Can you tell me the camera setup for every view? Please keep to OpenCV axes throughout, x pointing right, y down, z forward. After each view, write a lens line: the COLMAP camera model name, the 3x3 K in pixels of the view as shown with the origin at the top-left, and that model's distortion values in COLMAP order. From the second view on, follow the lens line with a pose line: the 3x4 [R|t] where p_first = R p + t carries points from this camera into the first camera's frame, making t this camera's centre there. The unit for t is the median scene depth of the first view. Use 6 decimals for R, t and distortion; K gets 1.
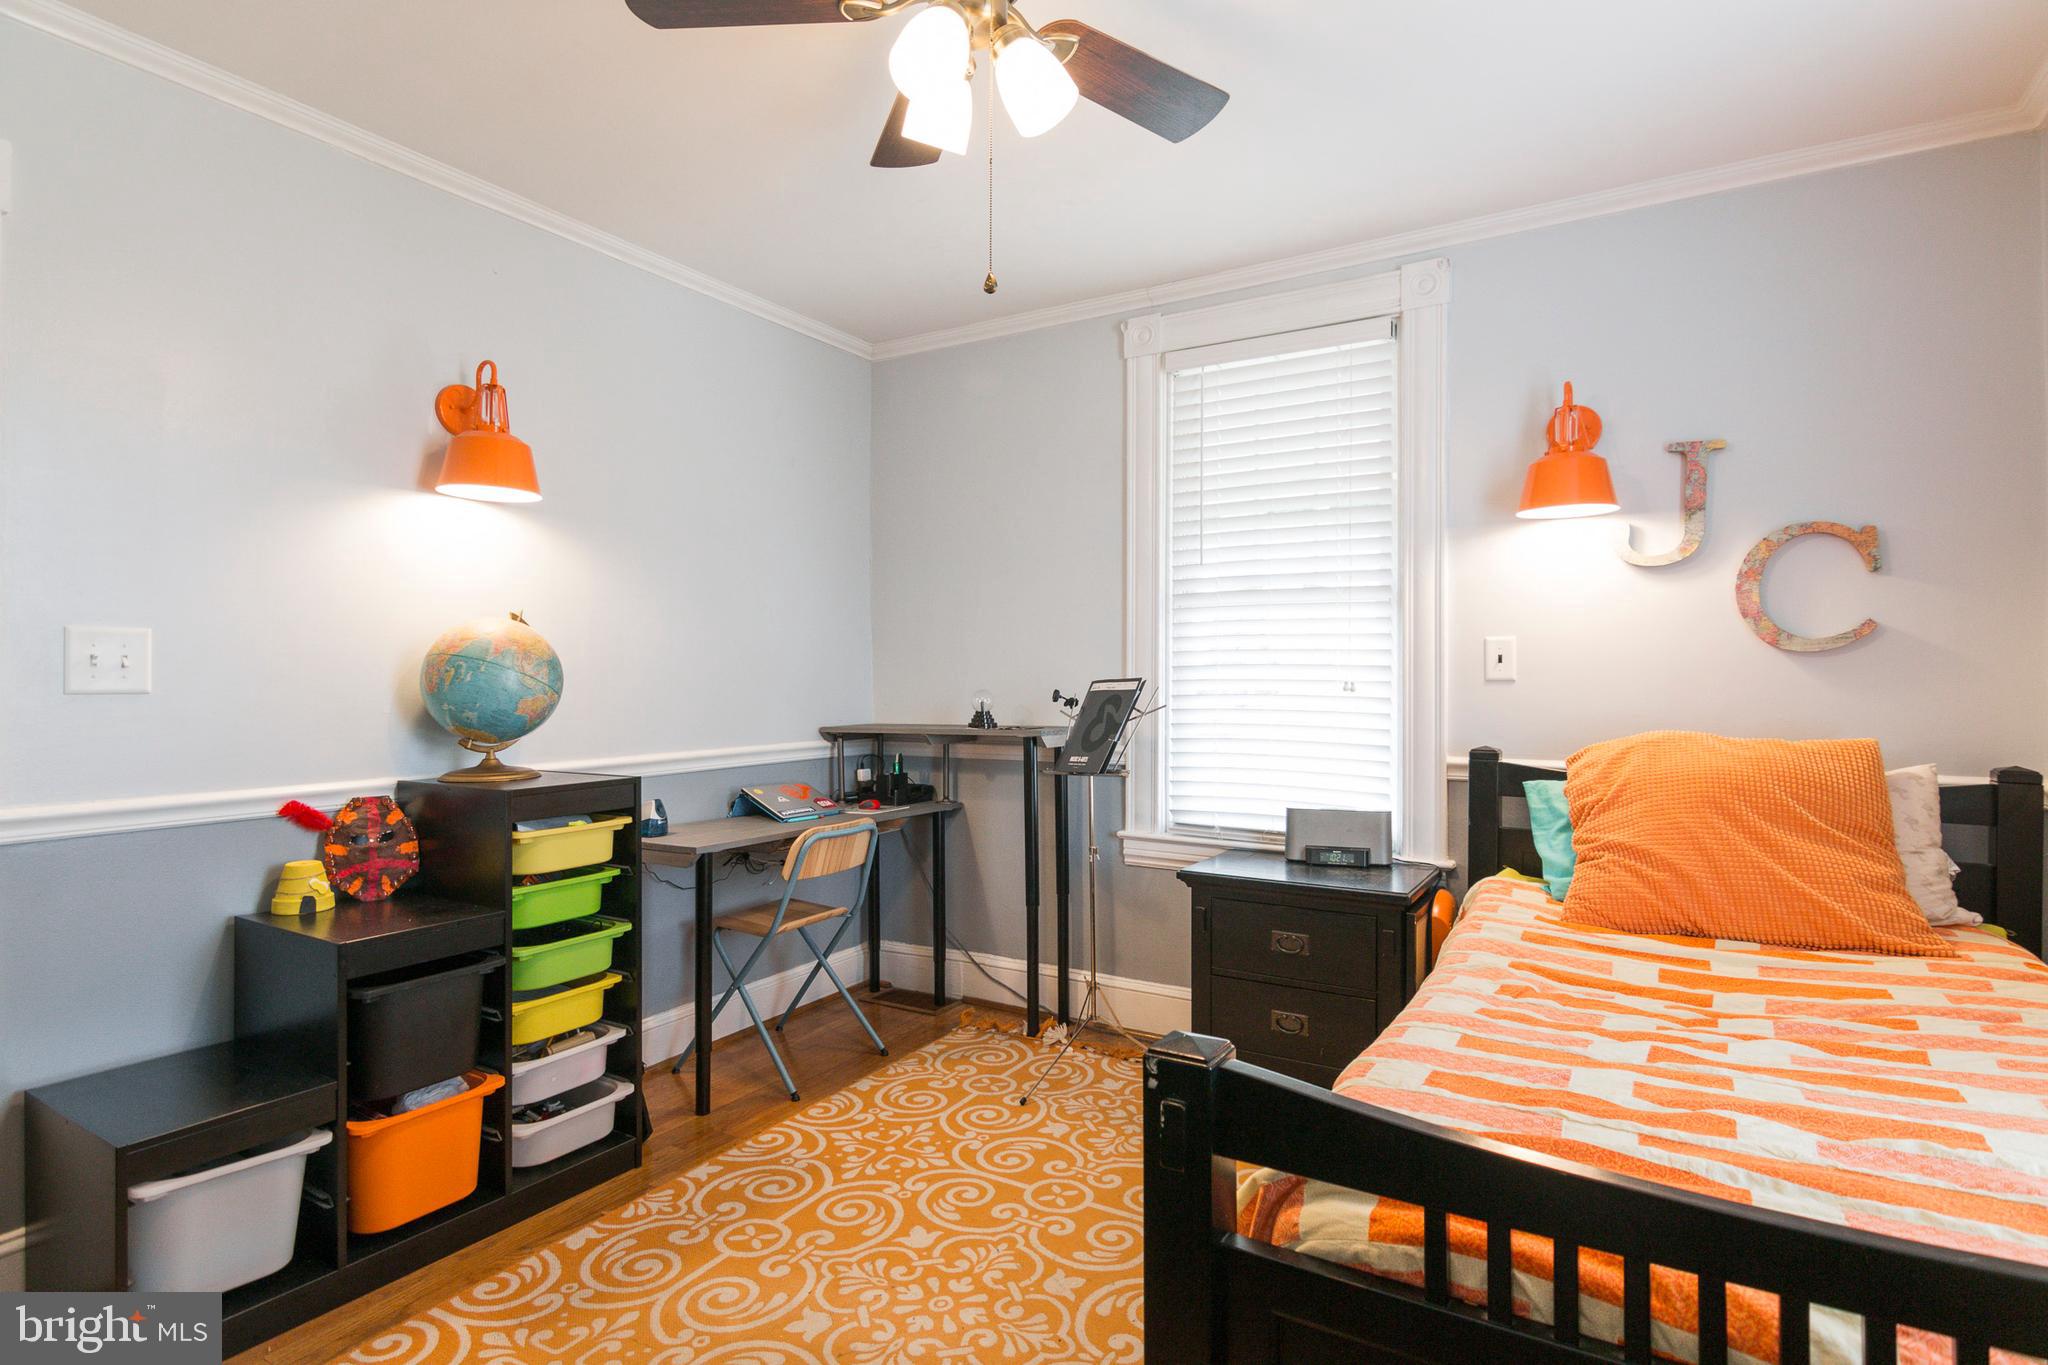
lens RADIAL K [[1026.4, 0, 1022.9], [0, 1026.4, 679.4], [0, 0, 1]] dist [0.005061, -0.000470]
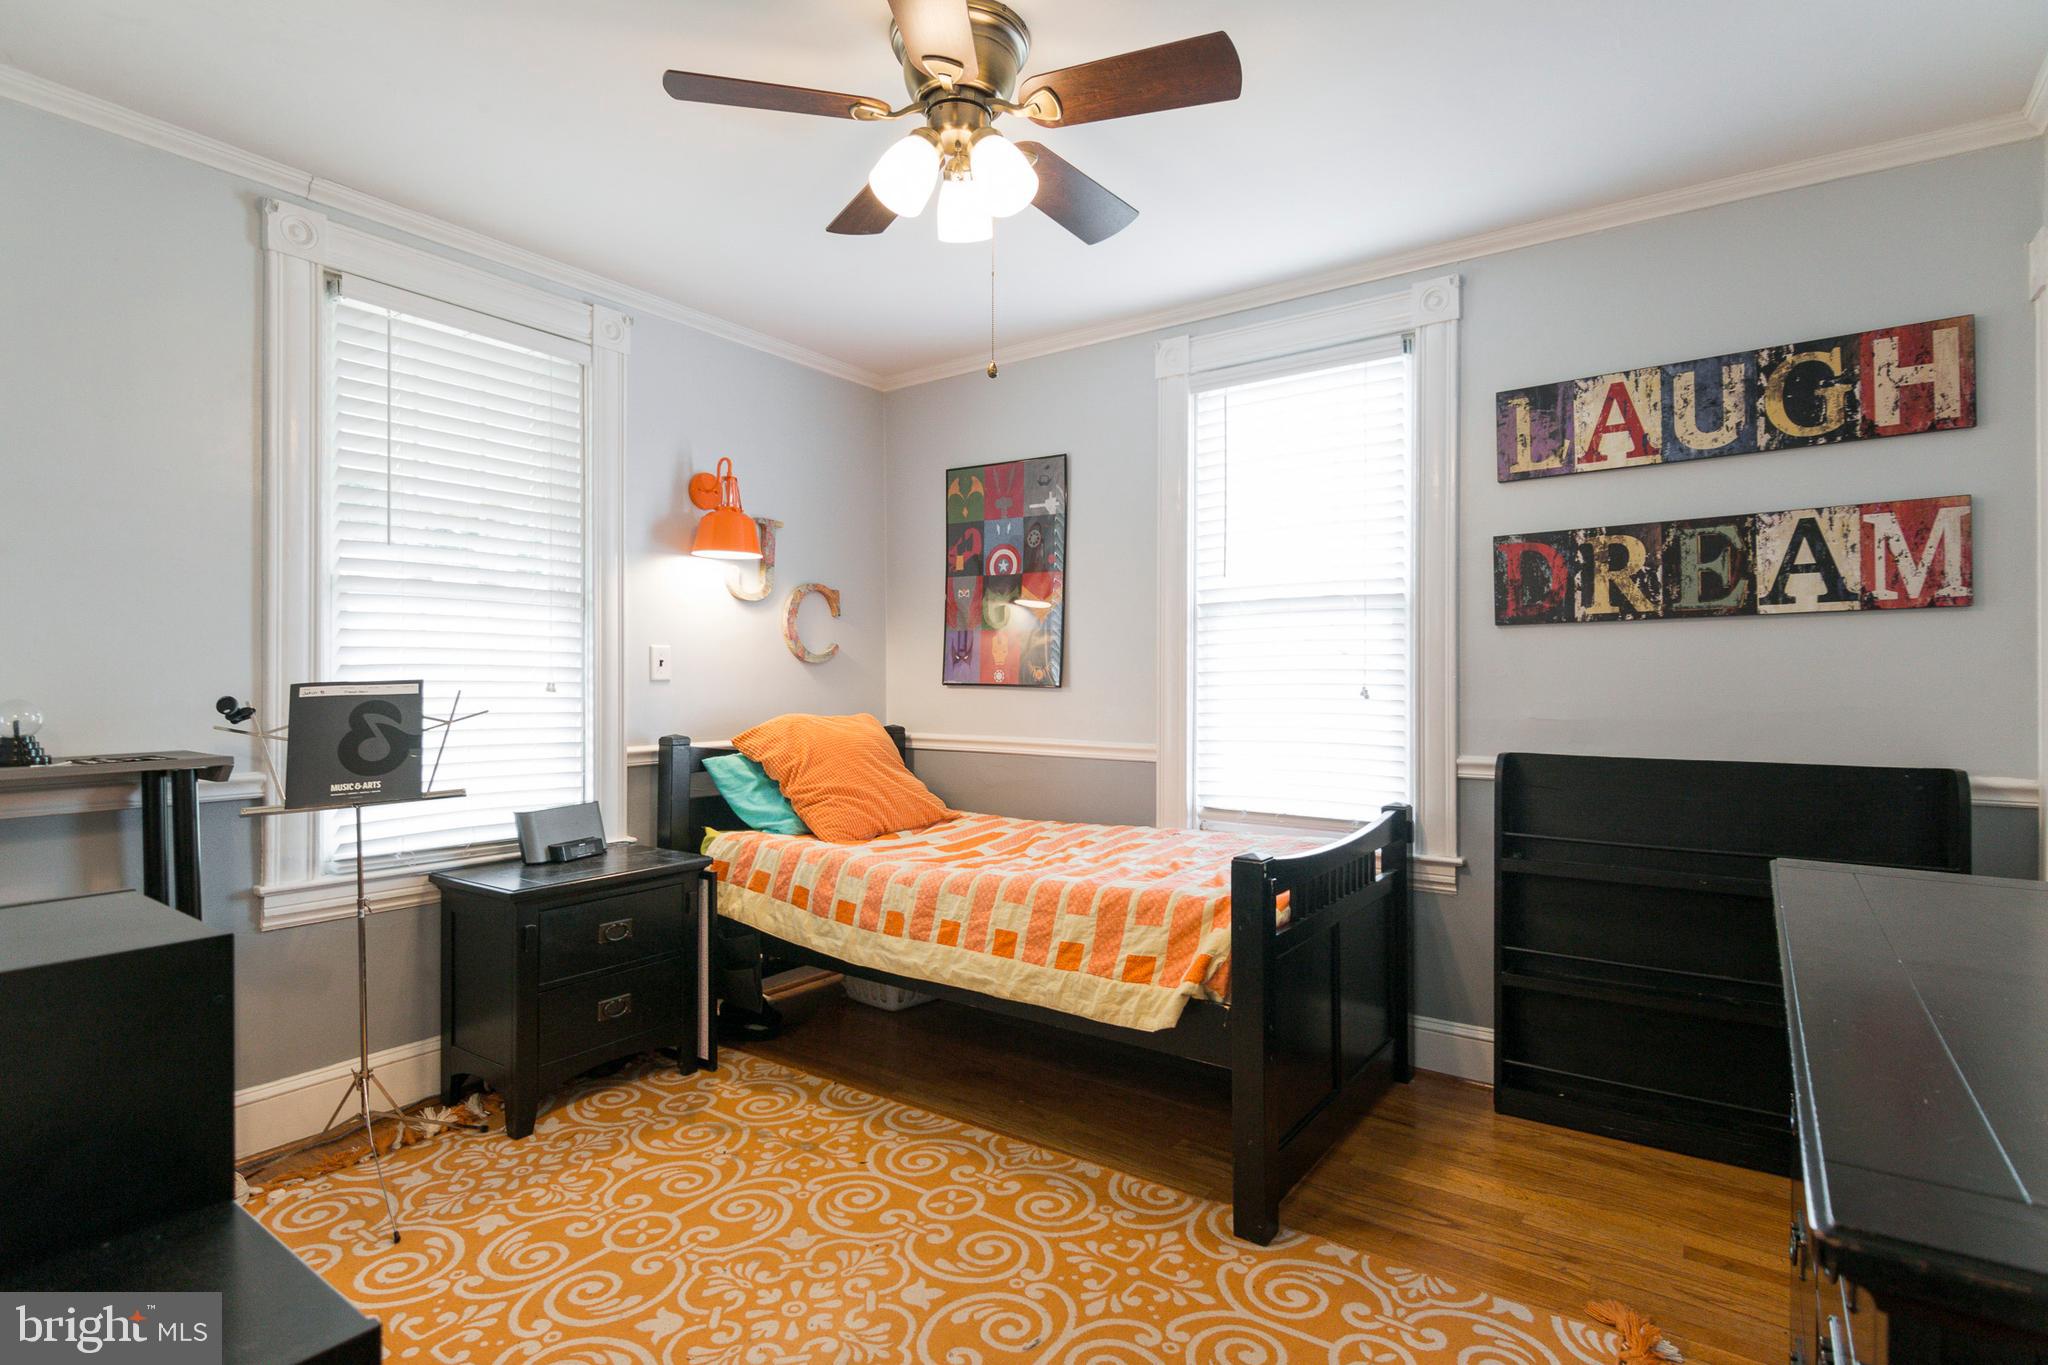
lens RADIAL K [[1026.4, 0, 1018.2], [0, 1026.4, 677.1], [0, 0, 1]] dist [0.005061, -0.000470]
pose [[0.076662, 0.001017, 0.997057, -0.717290], [-0.000546, 0.999999, -0.000978, -0.002732], [-0.997057, -0.000470, 0.076662, 0.479899]]
